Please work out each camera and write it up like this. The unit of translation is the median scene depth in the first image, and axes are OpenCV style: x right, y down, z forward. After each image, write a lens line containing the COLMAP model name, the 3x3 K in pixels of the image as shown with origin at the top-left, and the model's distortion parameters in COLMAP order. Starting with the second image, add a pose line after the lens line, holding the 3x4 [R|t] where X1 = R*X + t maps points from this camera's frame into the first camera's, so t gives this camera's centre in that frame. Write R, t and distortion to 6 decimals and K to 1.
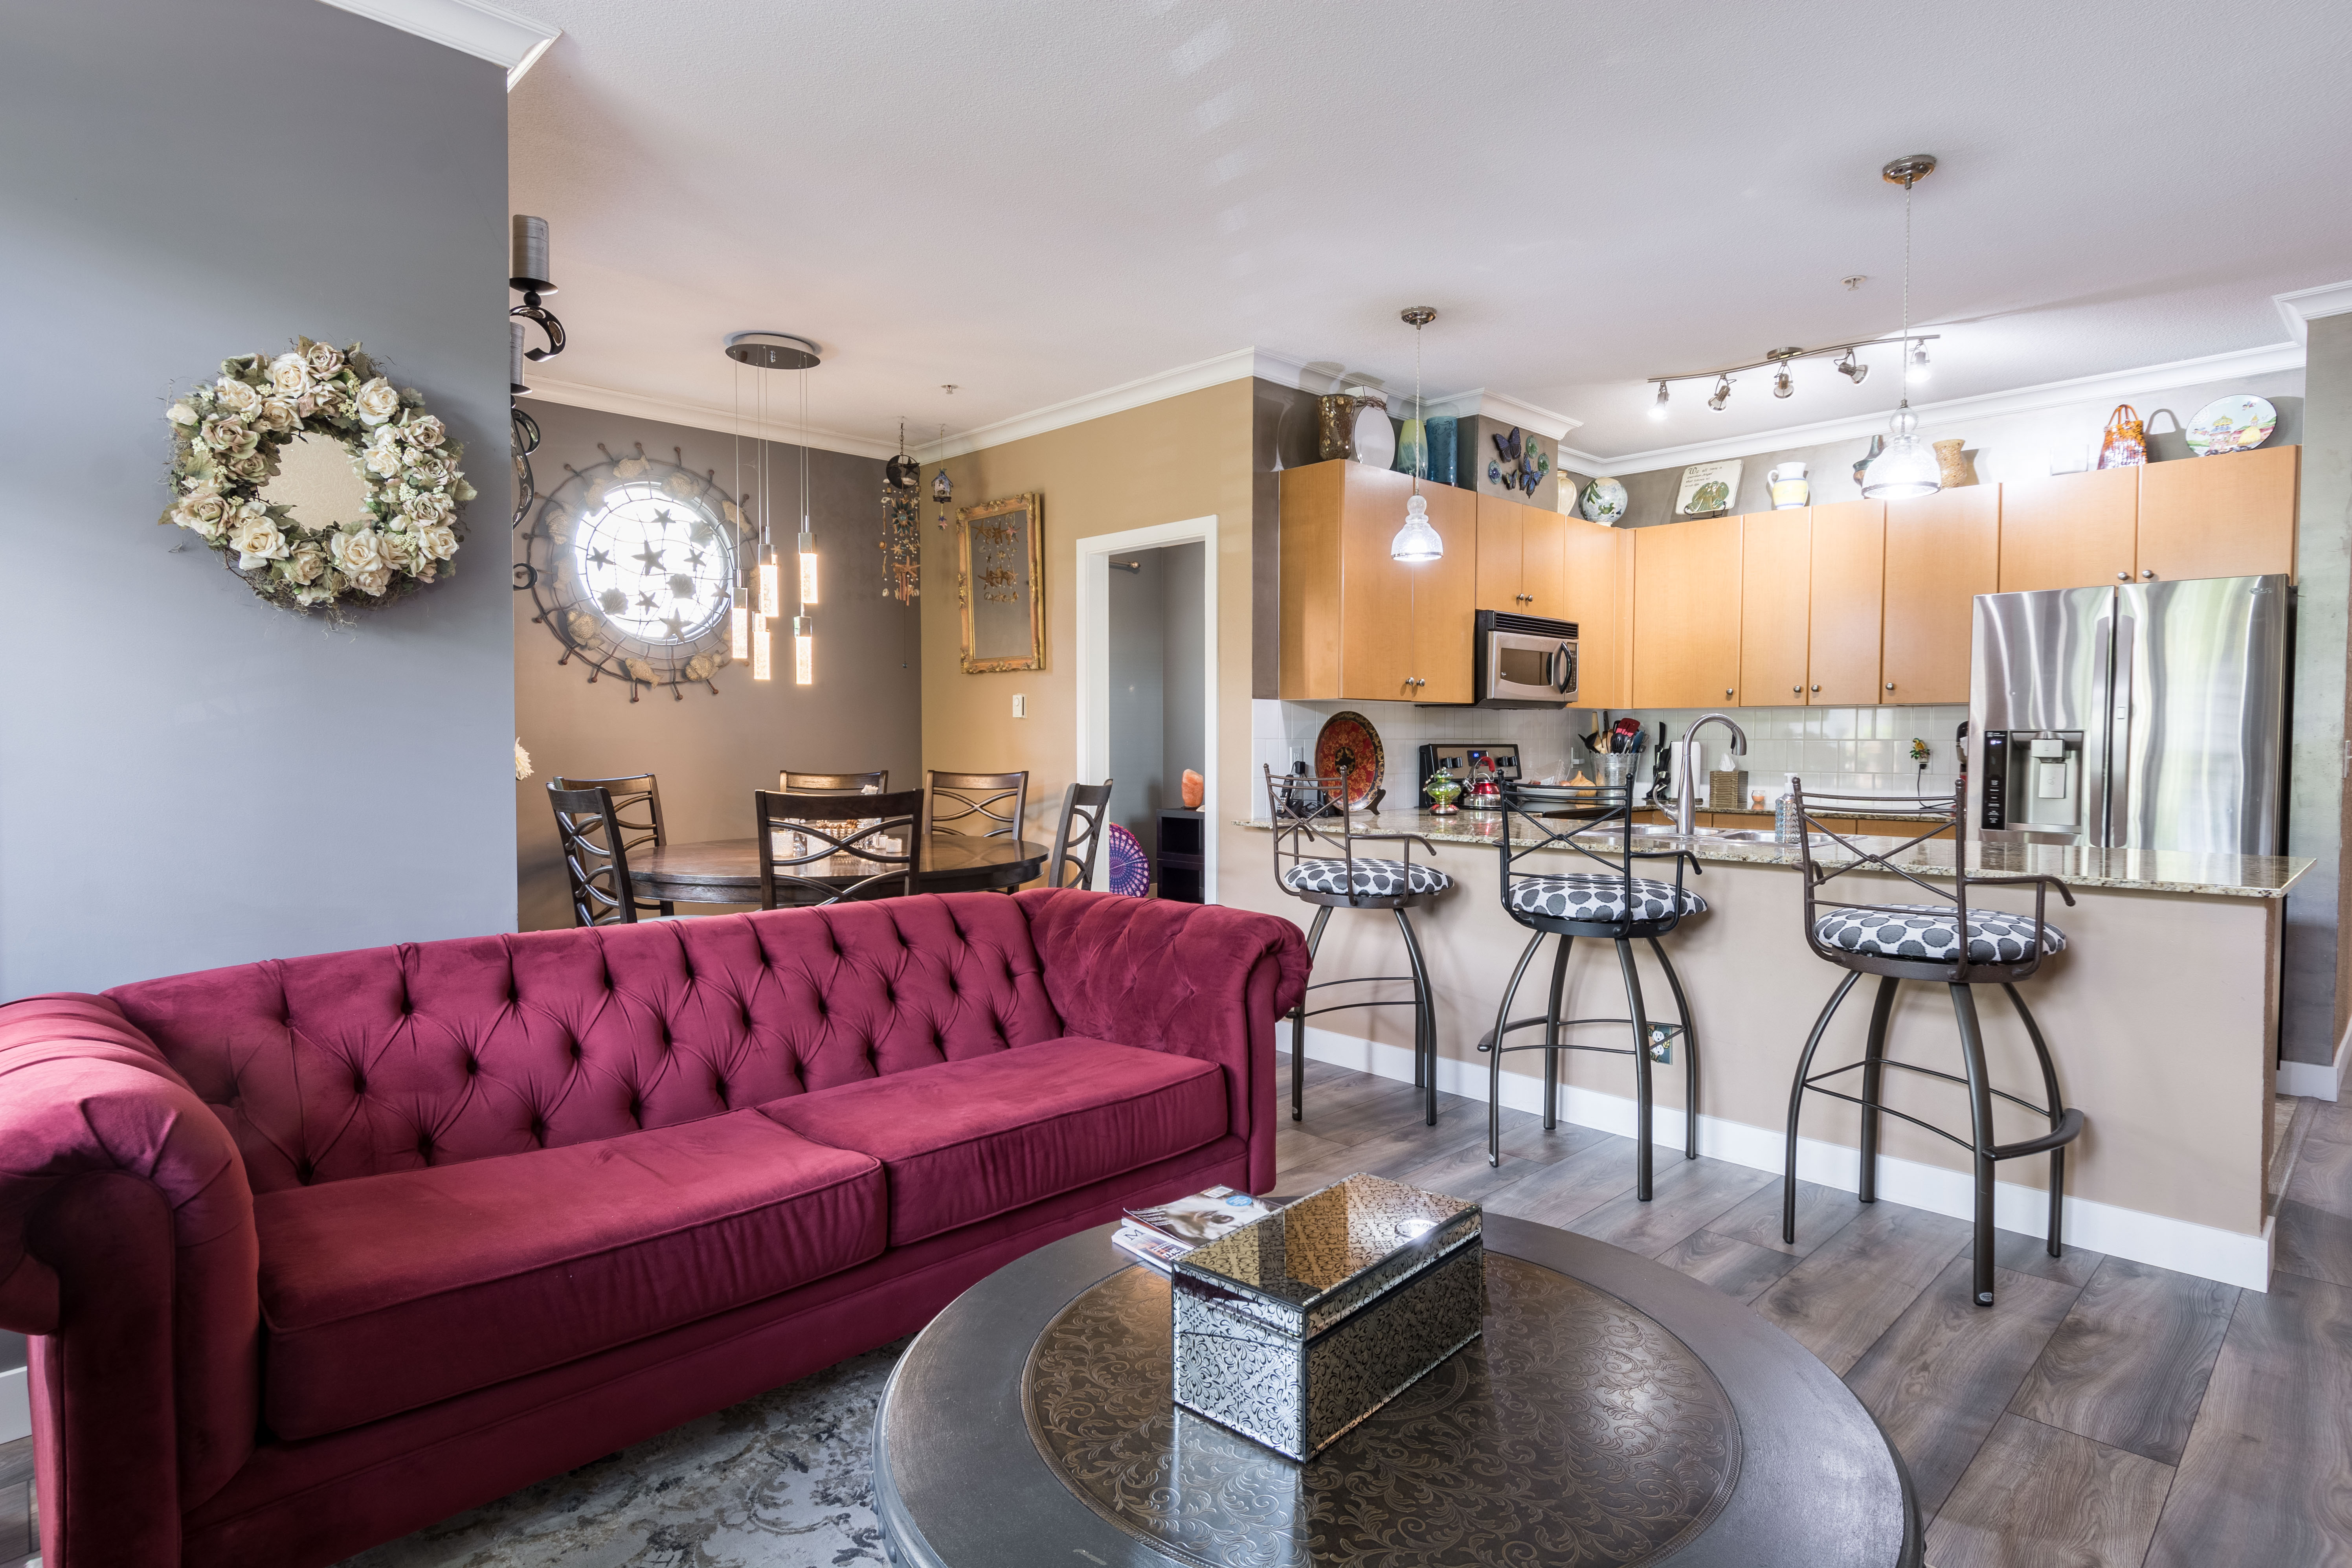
lens RADIAL K [[1221.8, 0, 1158.1], [0, 1221.8, 782.5], [0, 0, 1]] dist [-0.003438, -0.001704]
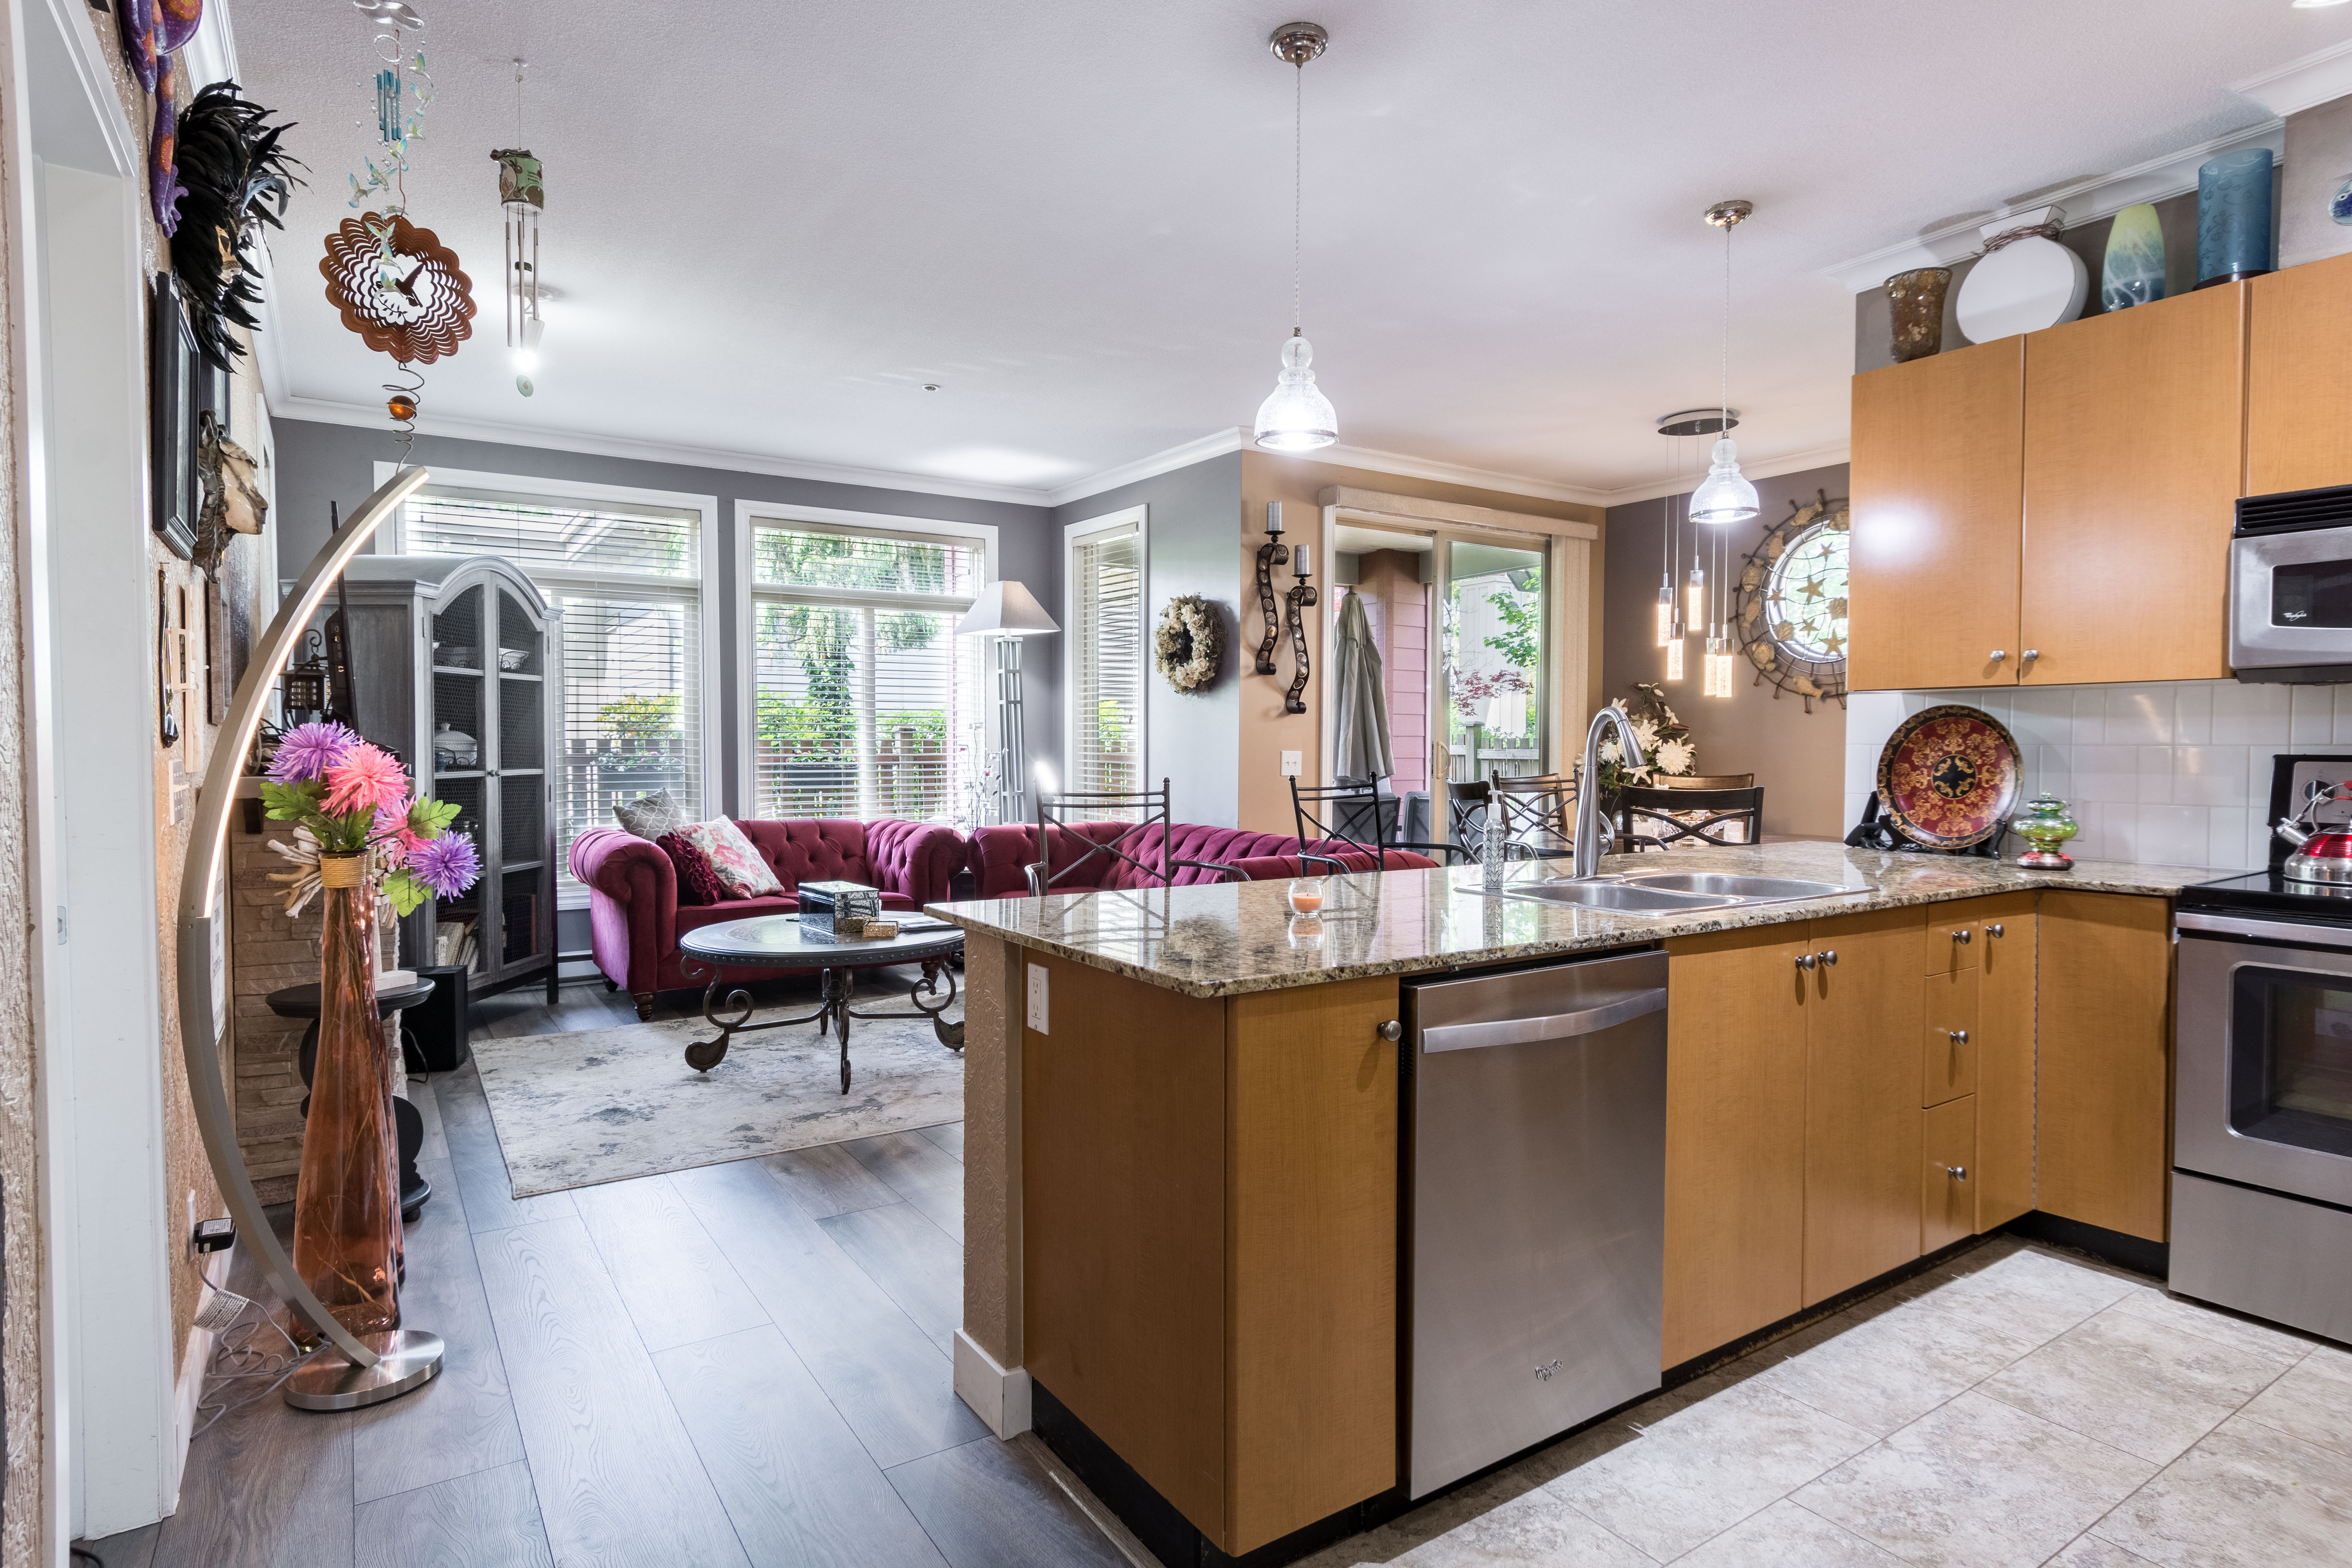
lens RADIAL K [[1244.7, 0, 1185.0], [0, 1244.7, 774.9], [0, 0, 1]] dist [0.000122, -0.000384]
pose [[-0.167109, 0.022186, -0.985689, 0.841548], [-0.038599, 0.998833, 0.029025, -0.019530], [0.985183, 0.042897, -0.166058, 0.618761]]
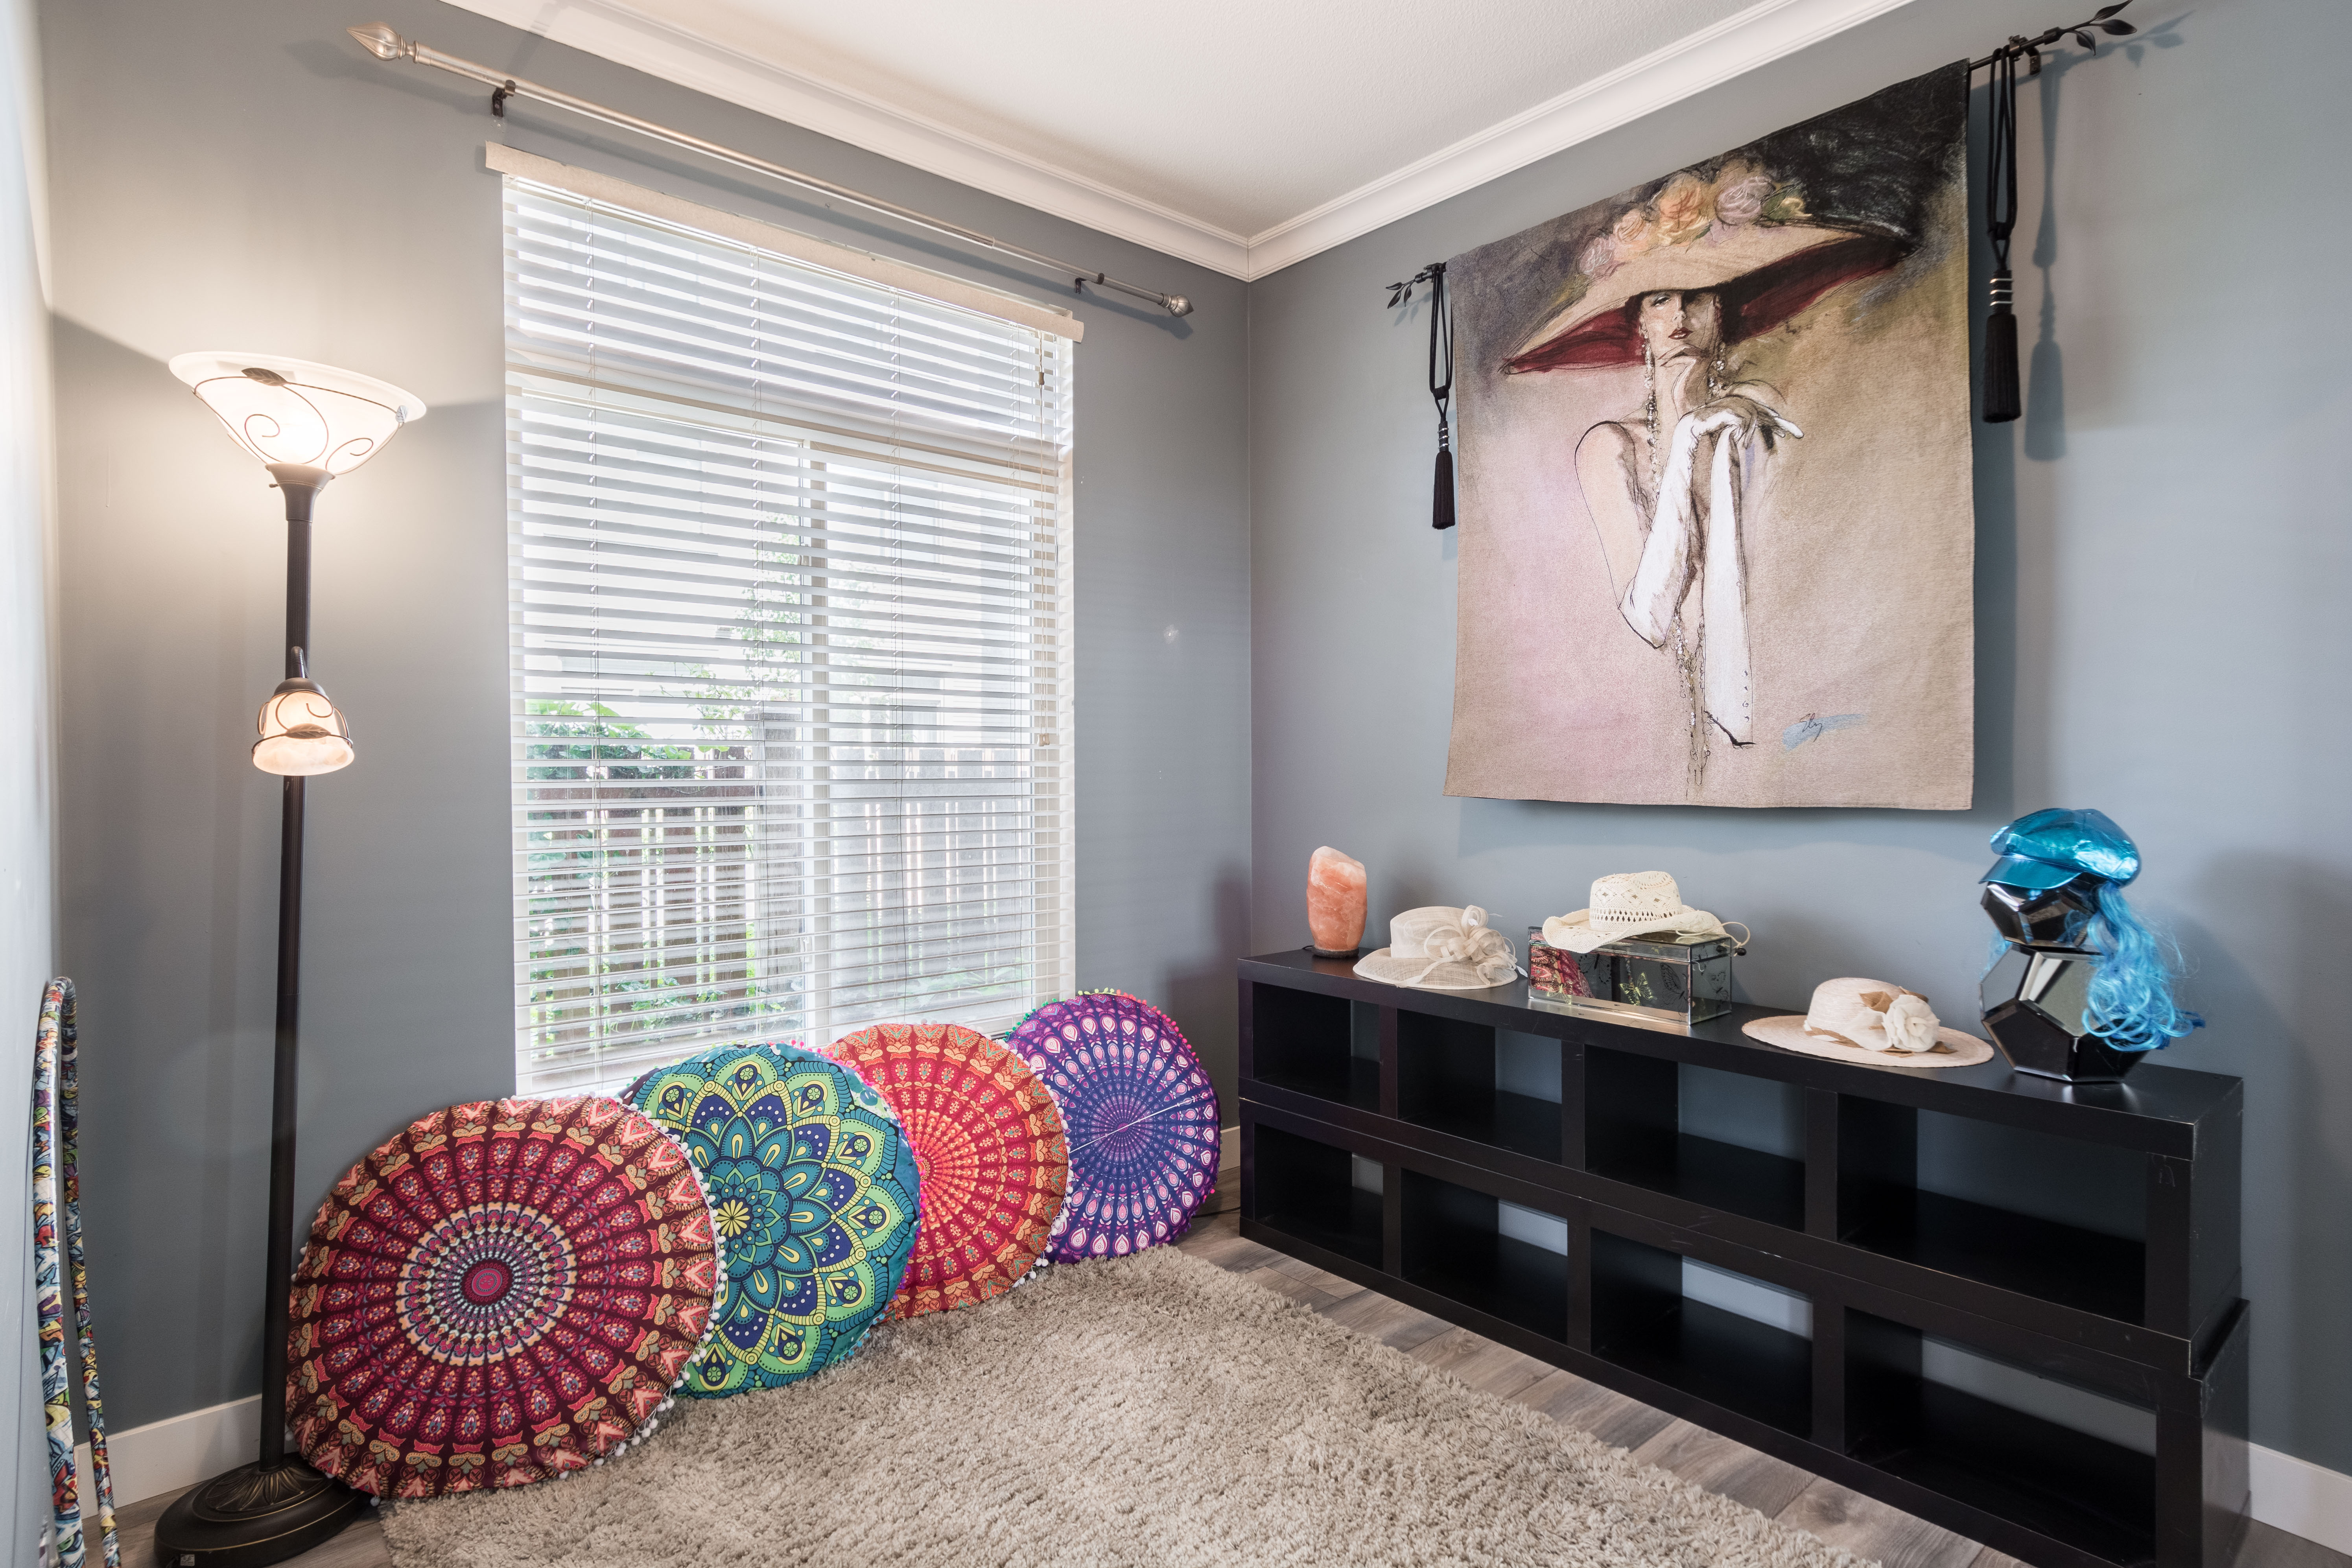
lens RADIAL K [[1225.5, 0, 1179.9], [0, 1225.5, 774.7], [0, 0, 1]] dist [0.001049, -0.001763]
pose [[0.999128, -0.004170, -0.041553, -0.005042], [0.002966, 0.999575, -0.028994, -0.034442], [0.041656, 0.028846, 0.998716, 1.000440]]
